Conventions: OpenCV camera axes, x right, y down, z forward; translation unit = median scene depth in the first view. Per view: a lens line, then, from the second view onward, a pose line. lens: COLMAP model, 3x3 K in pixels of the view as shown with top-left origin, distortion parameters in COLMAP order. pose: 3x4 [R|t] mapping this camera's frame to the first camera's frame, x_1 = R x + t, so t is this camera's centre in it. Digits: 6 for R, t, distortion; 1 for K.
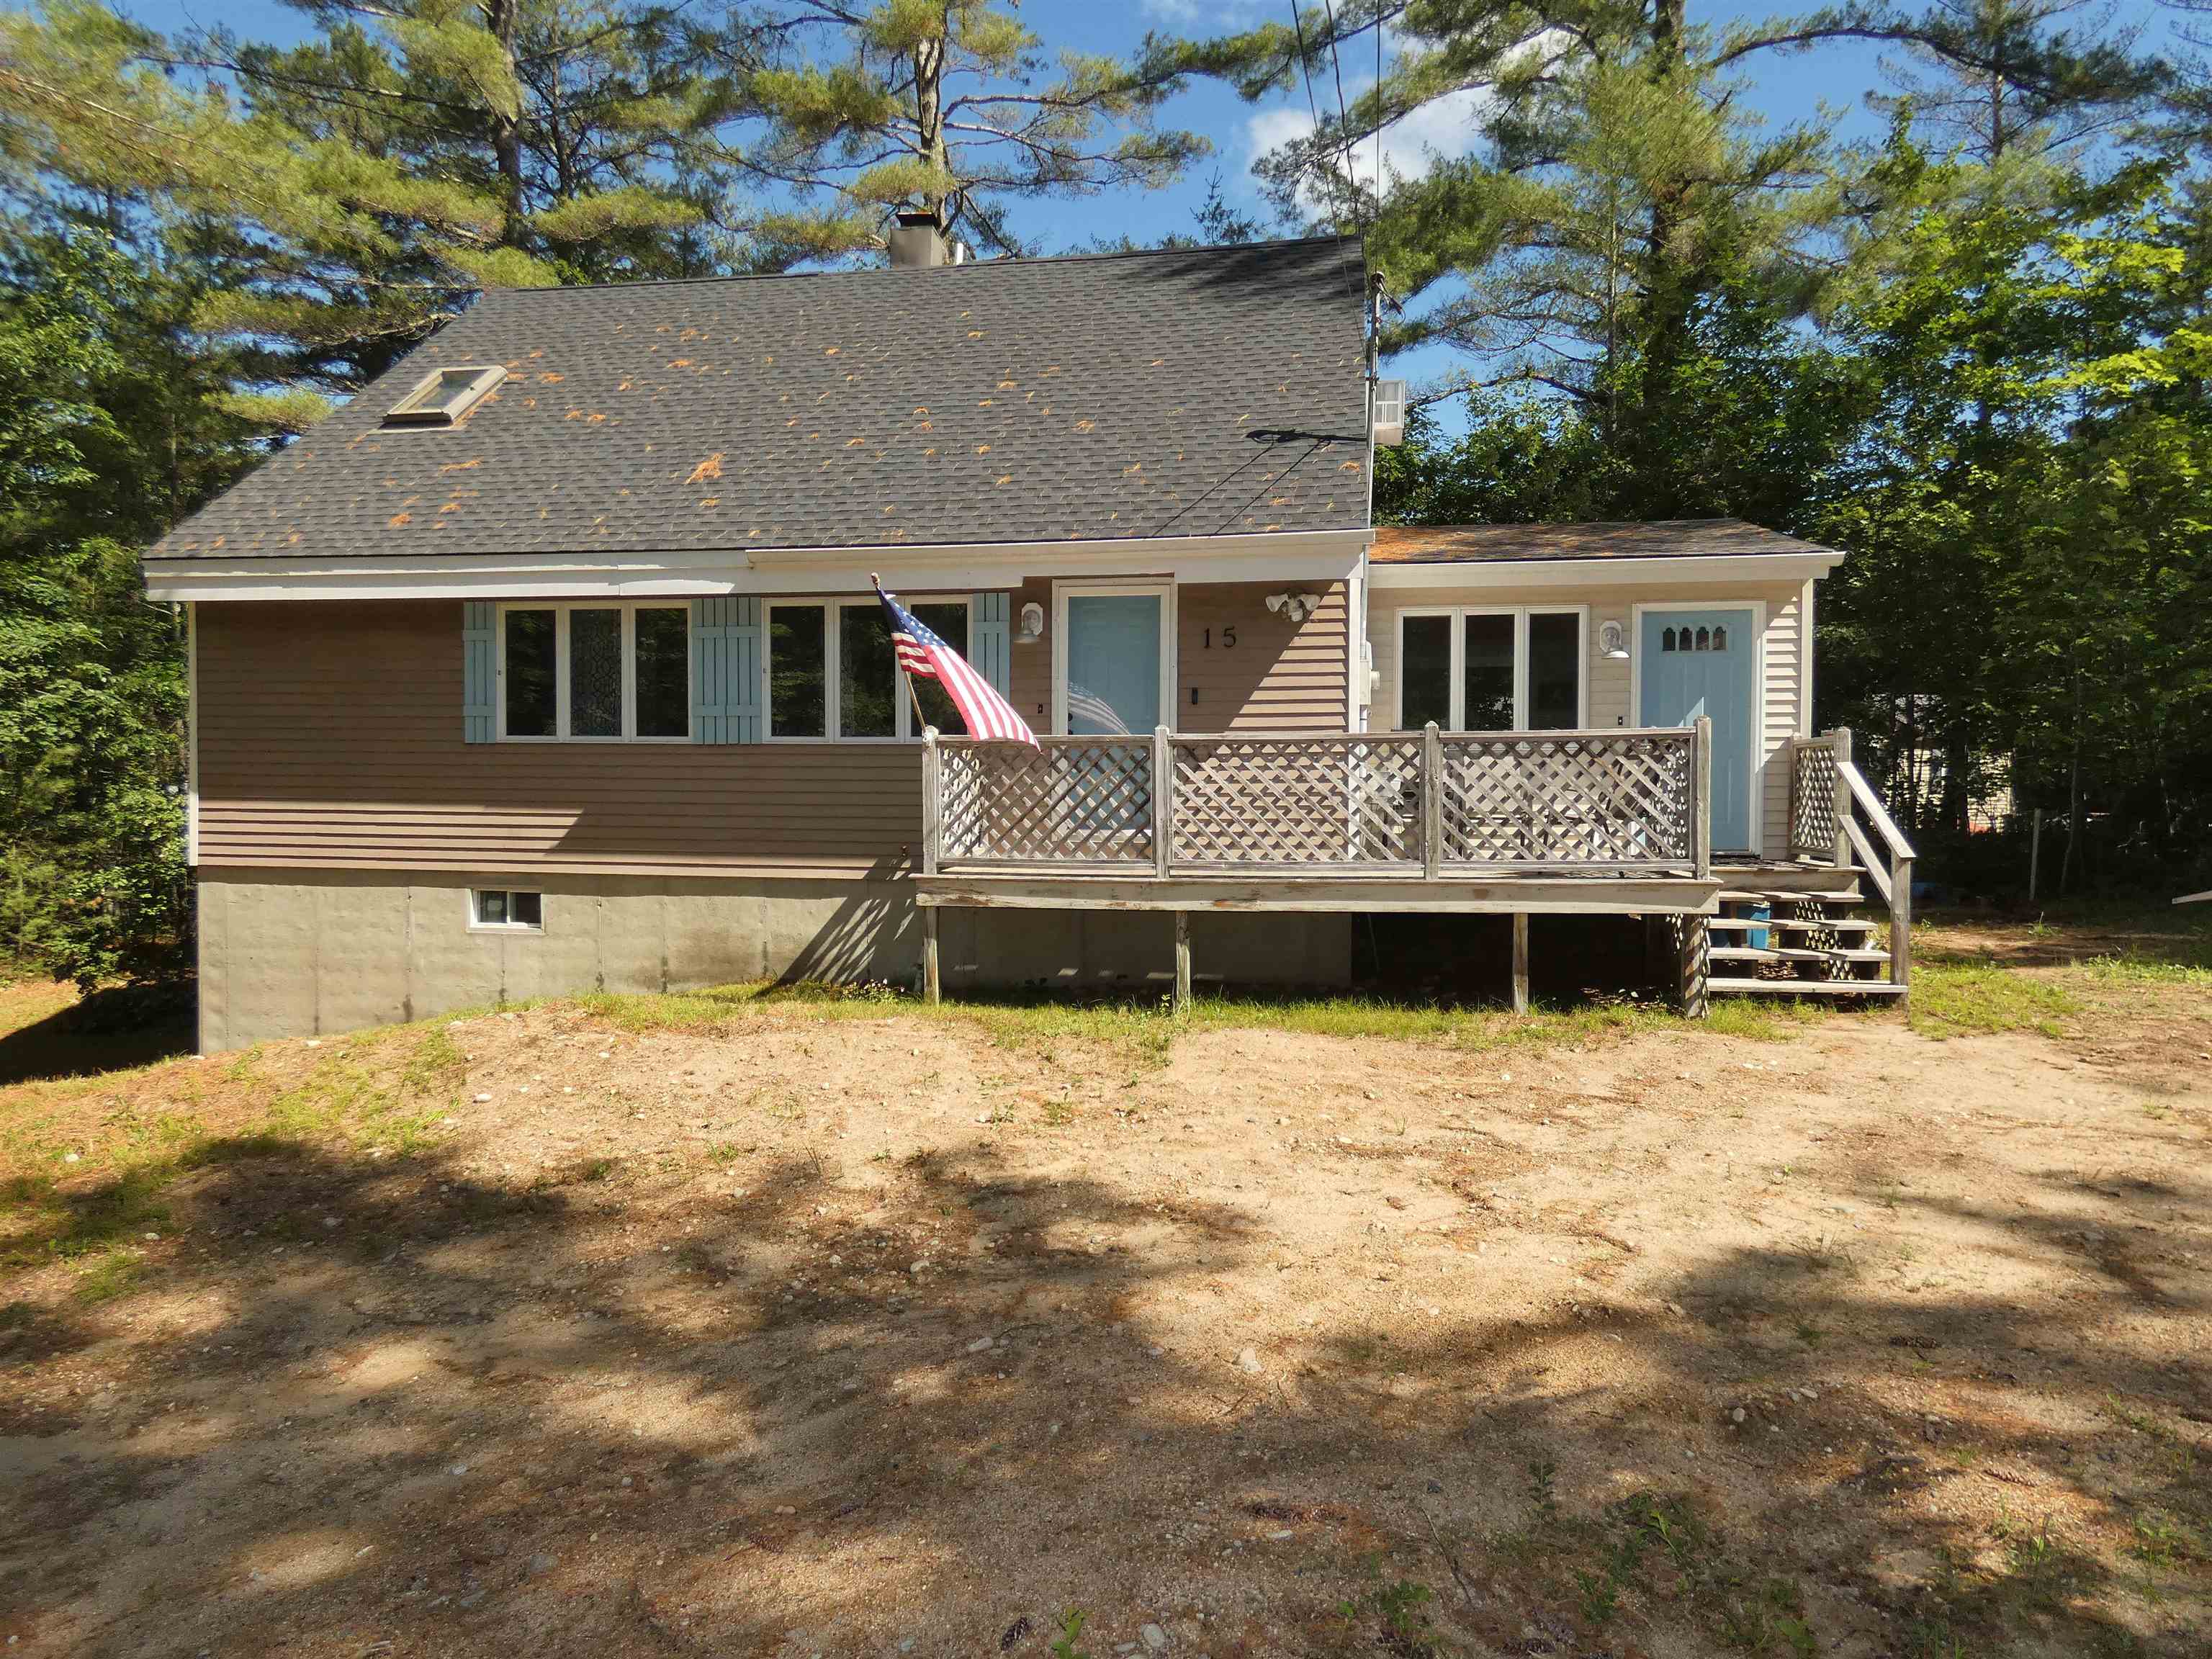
lens RADIAL K [[1305.0, 0, 1110.8], [0, 1305.0, 822.7], [0, 0, 1]] dist [0.015269, -0.002608]
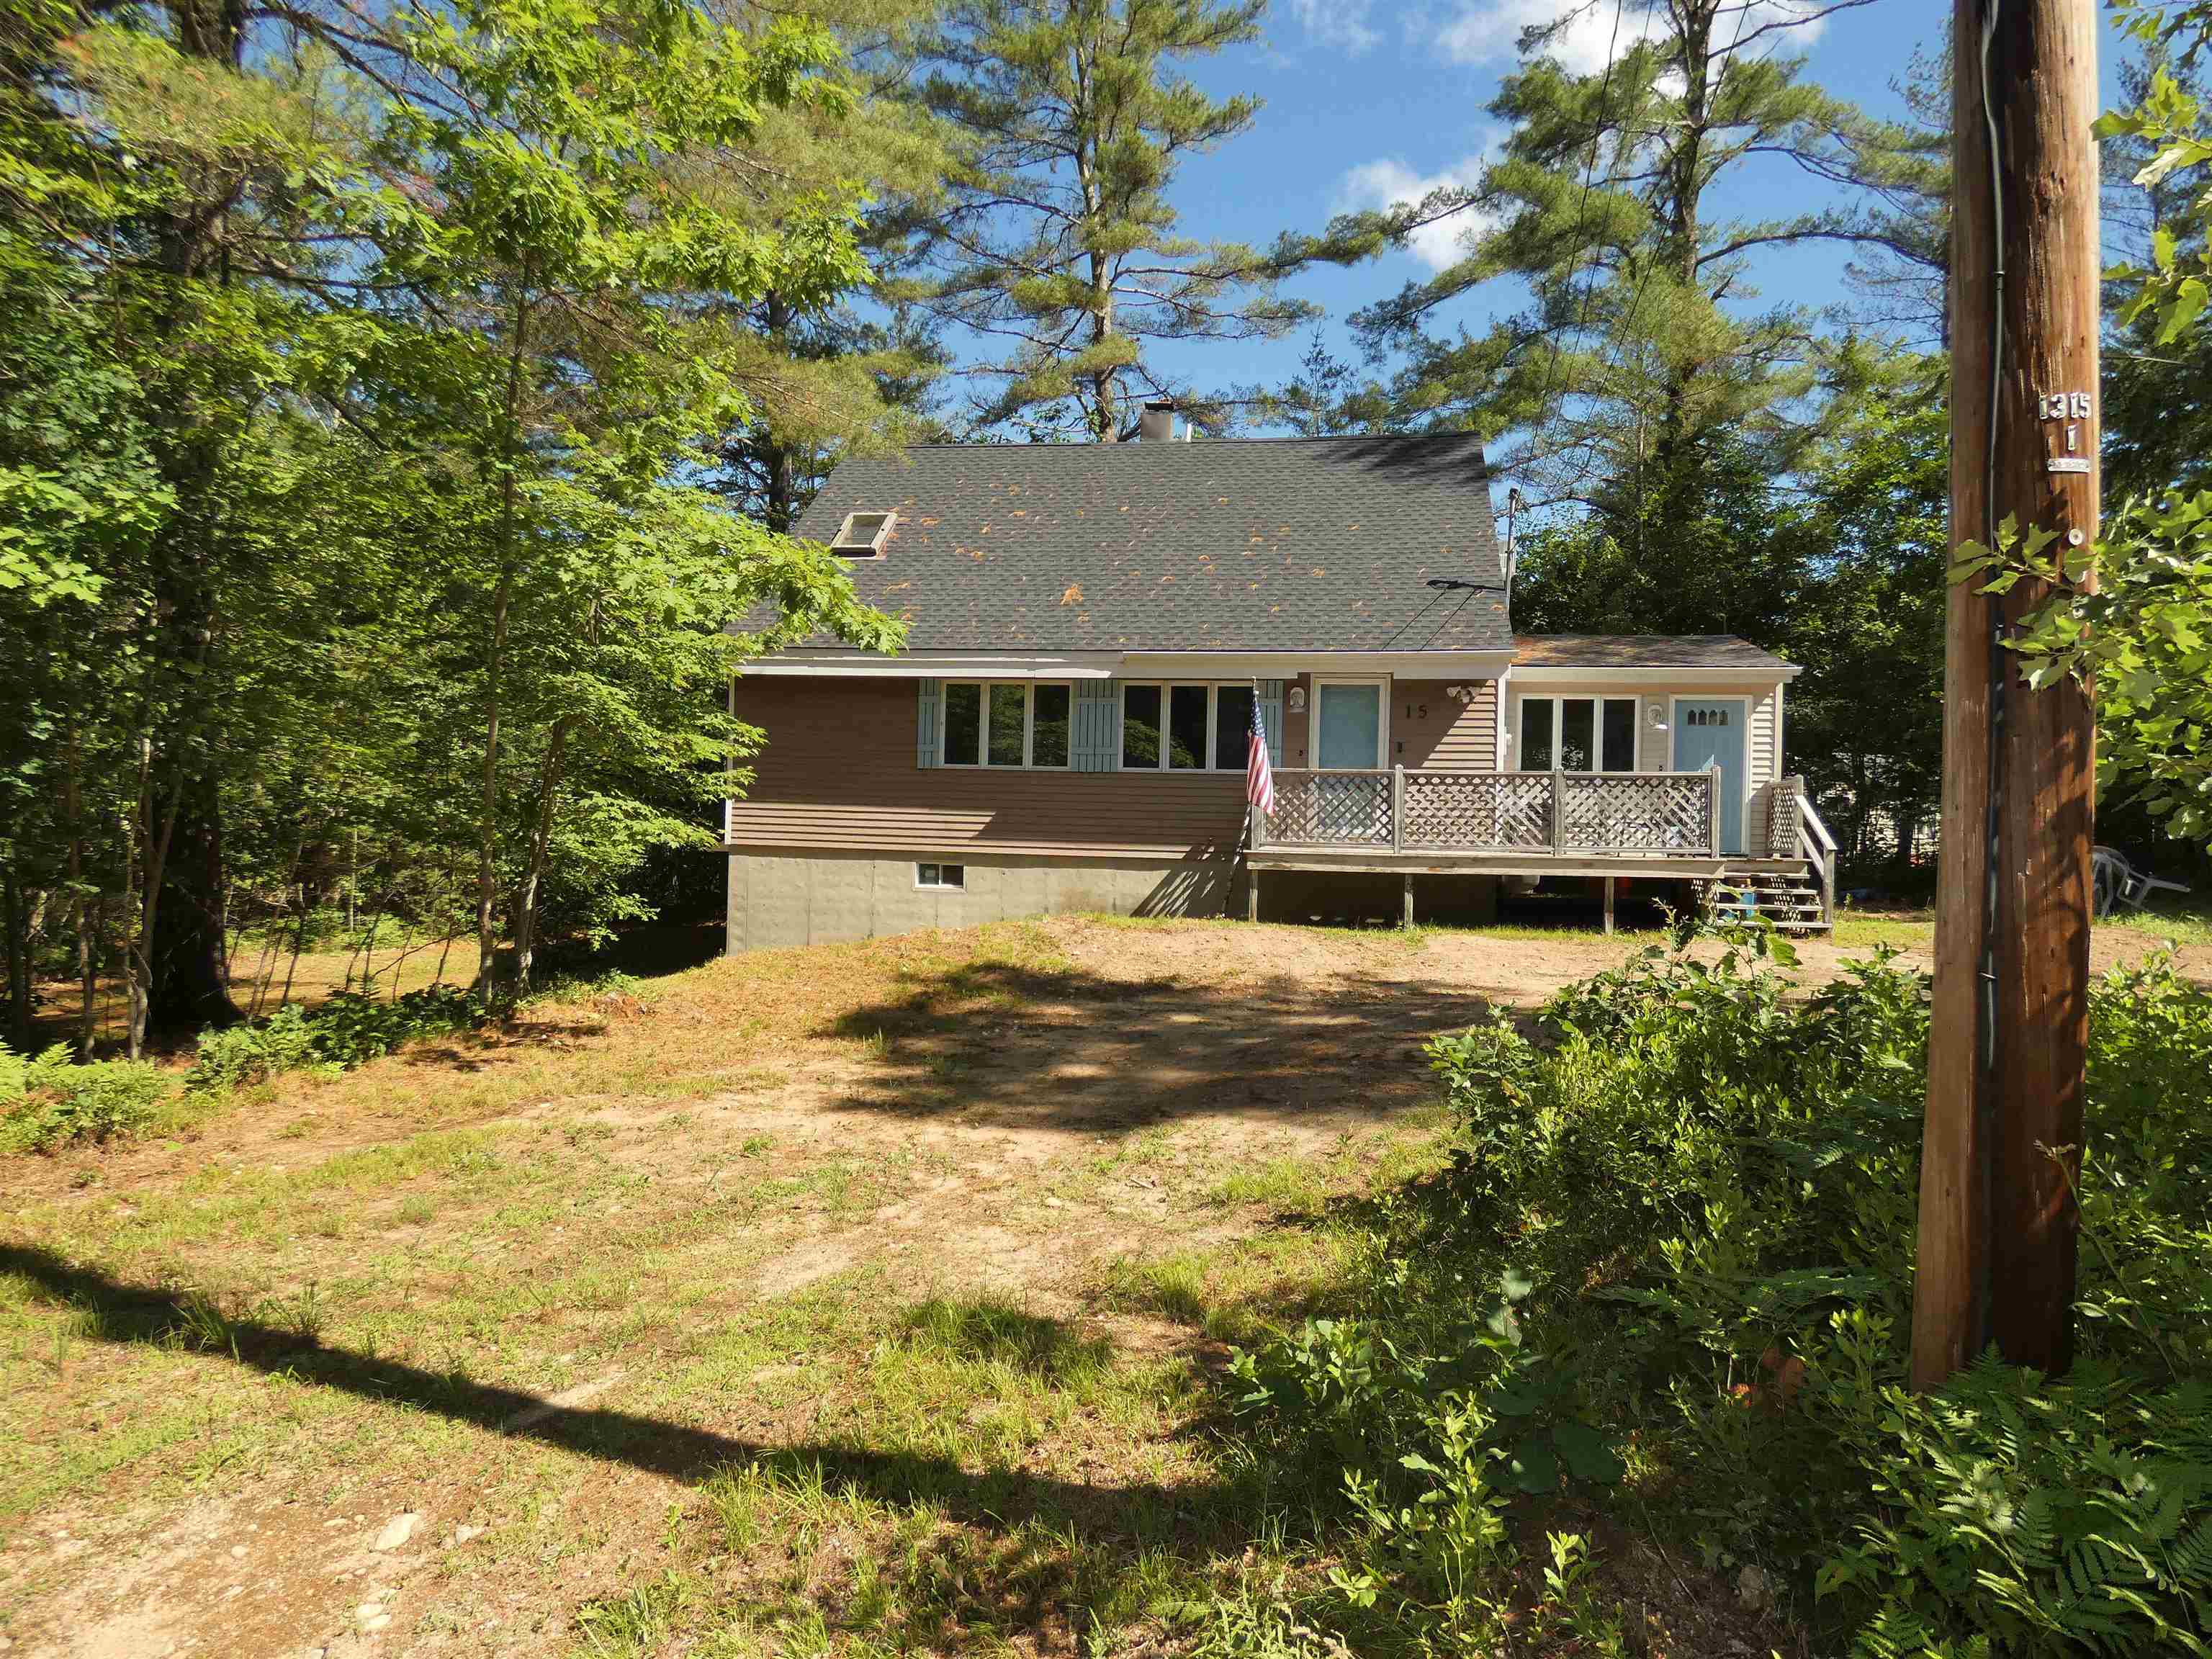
lens RADIAL K [[1315.7, 0, 1110.4], [0, 1315.7, 839.0], [0, 0, 1]] dist [0.023025, -0.002005]
pose [[0.999767, 0.019587, 0.009079, -0.292664], [-0.019397, 0.999600, -0.020590, 0.054339], [-0.009478, 0.020409, 0.999747, -0.597386]]
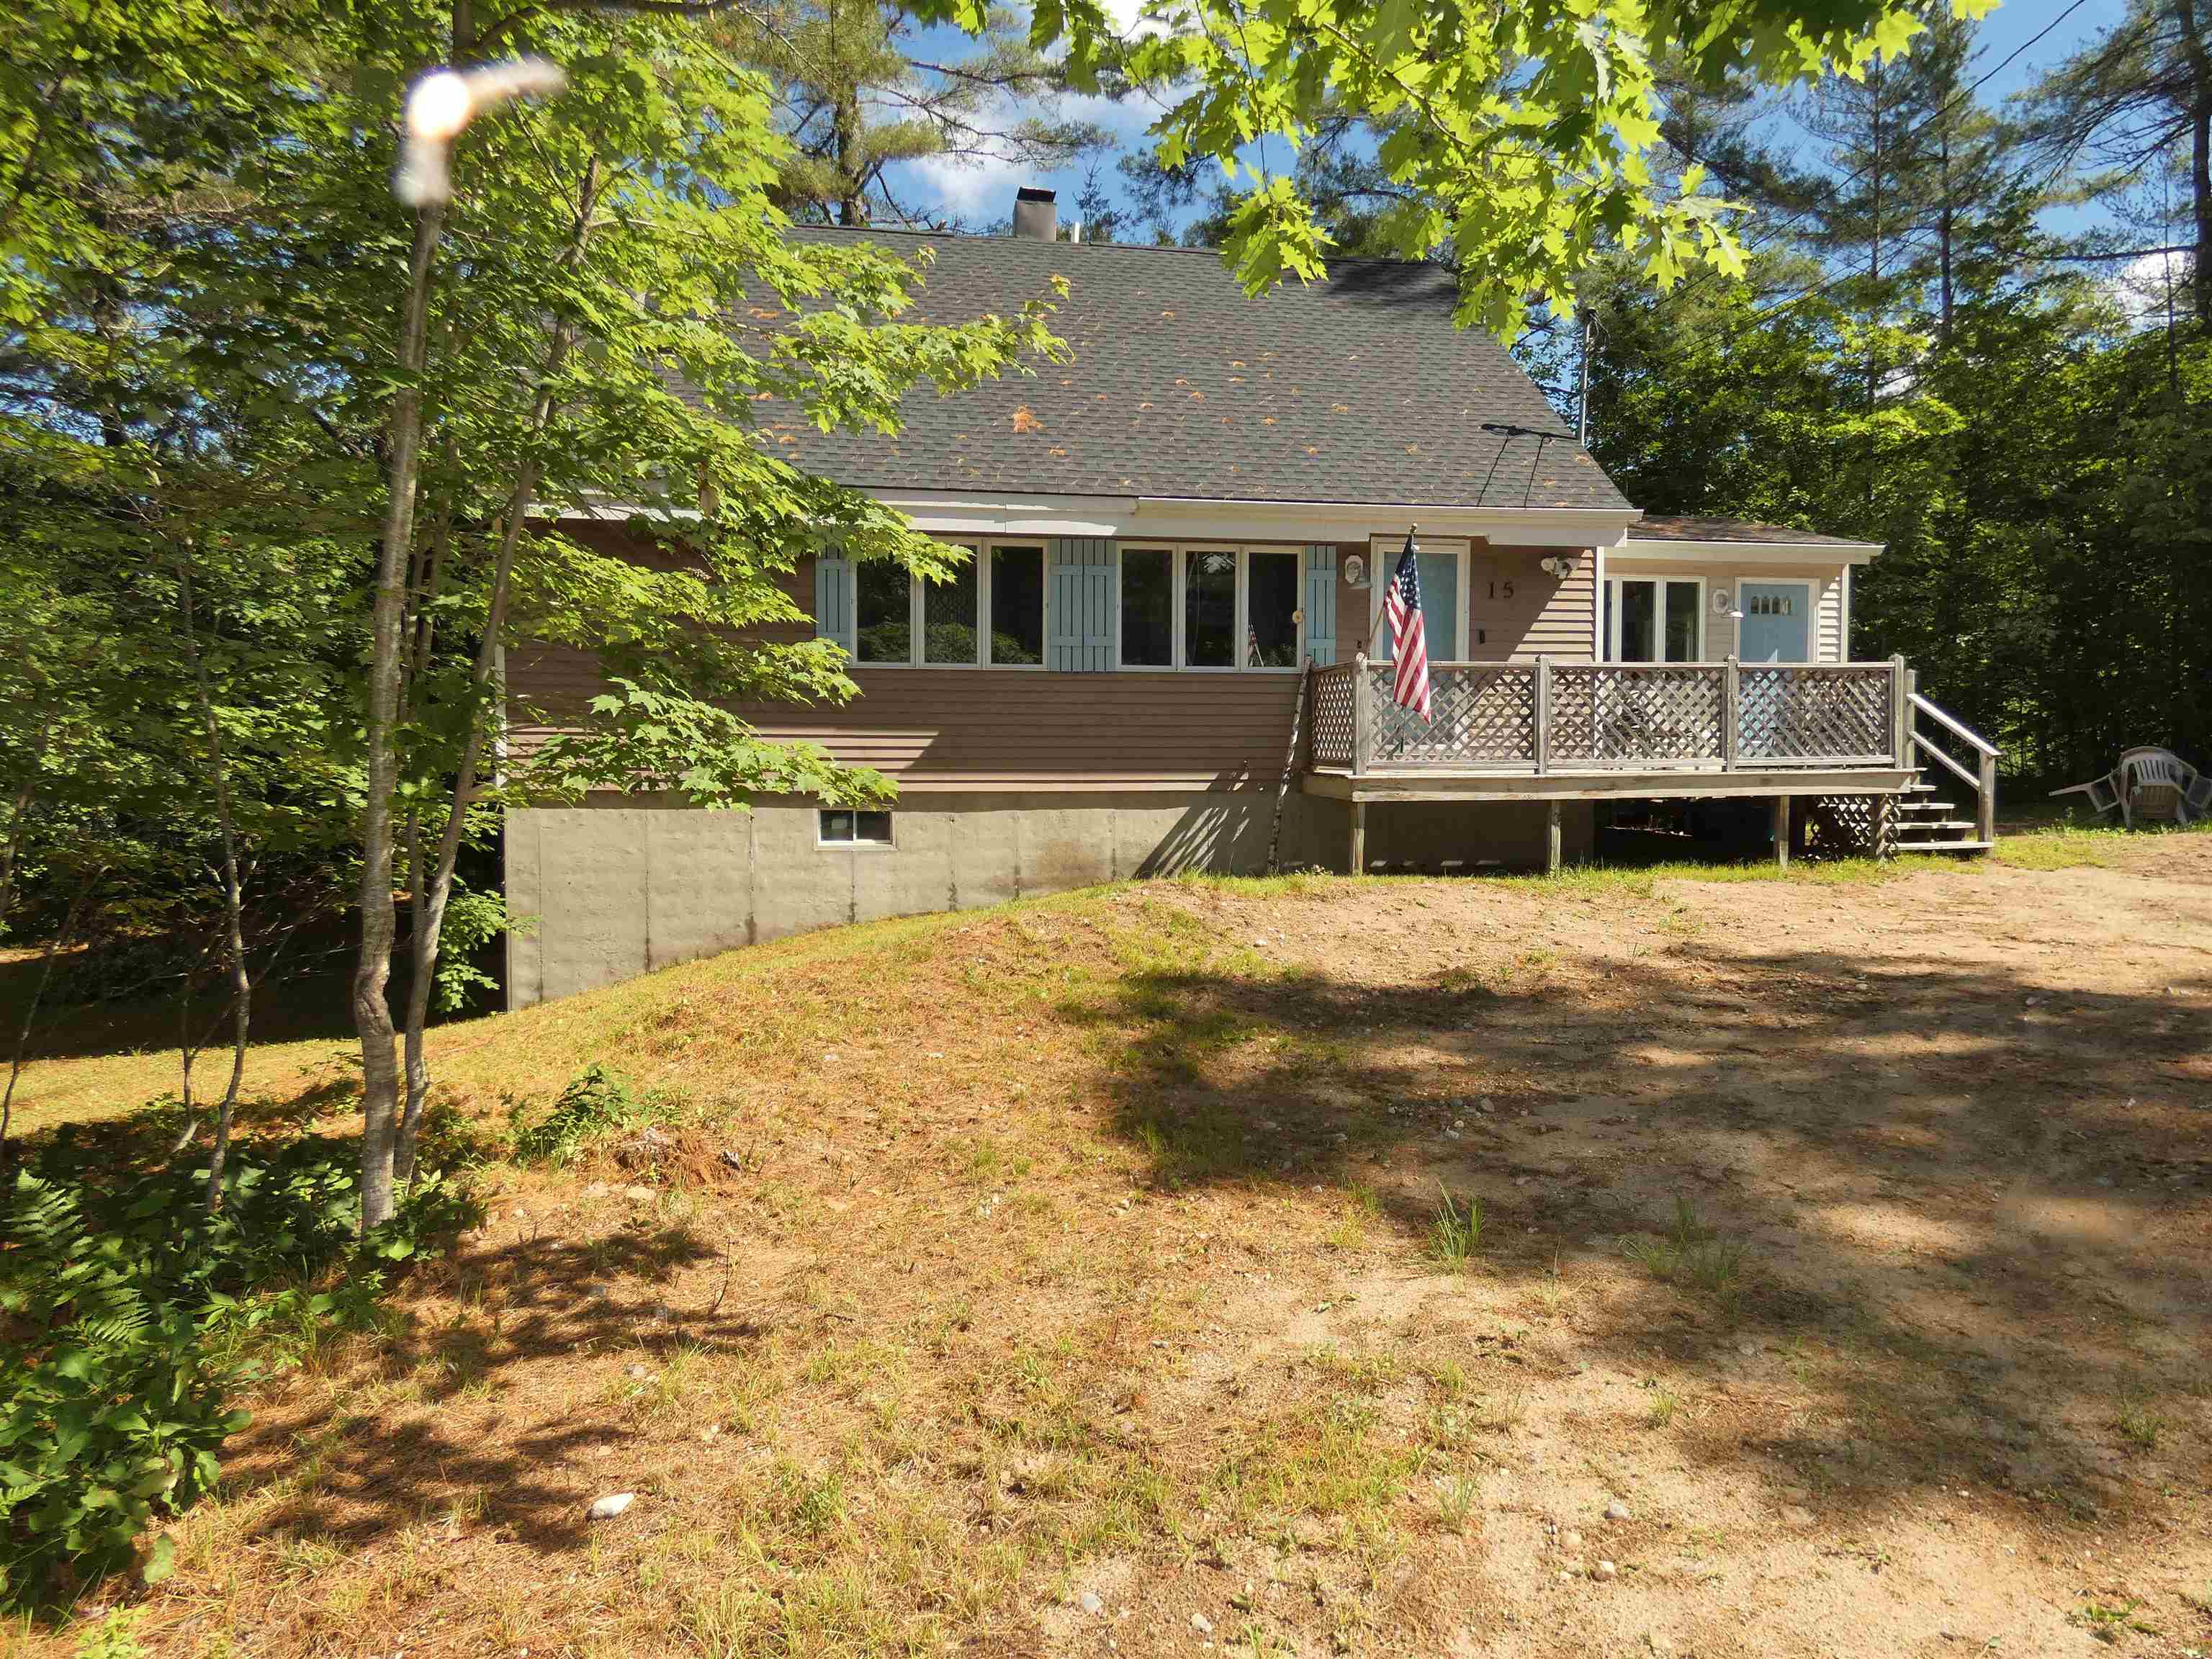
lens RADIAL K [[1317.3, 0, 1105.2], [0, 1317.3, 831.8], [0, 0, 1]] dist [0.003339, -0.006052]
pose [[0.947039, -0.022111, 0.320355, -0.649950], [0.015105, 0.999590, 0.024338, 0.050170], [-0.320762, -0.018210, 0.946985, -0.071468]]
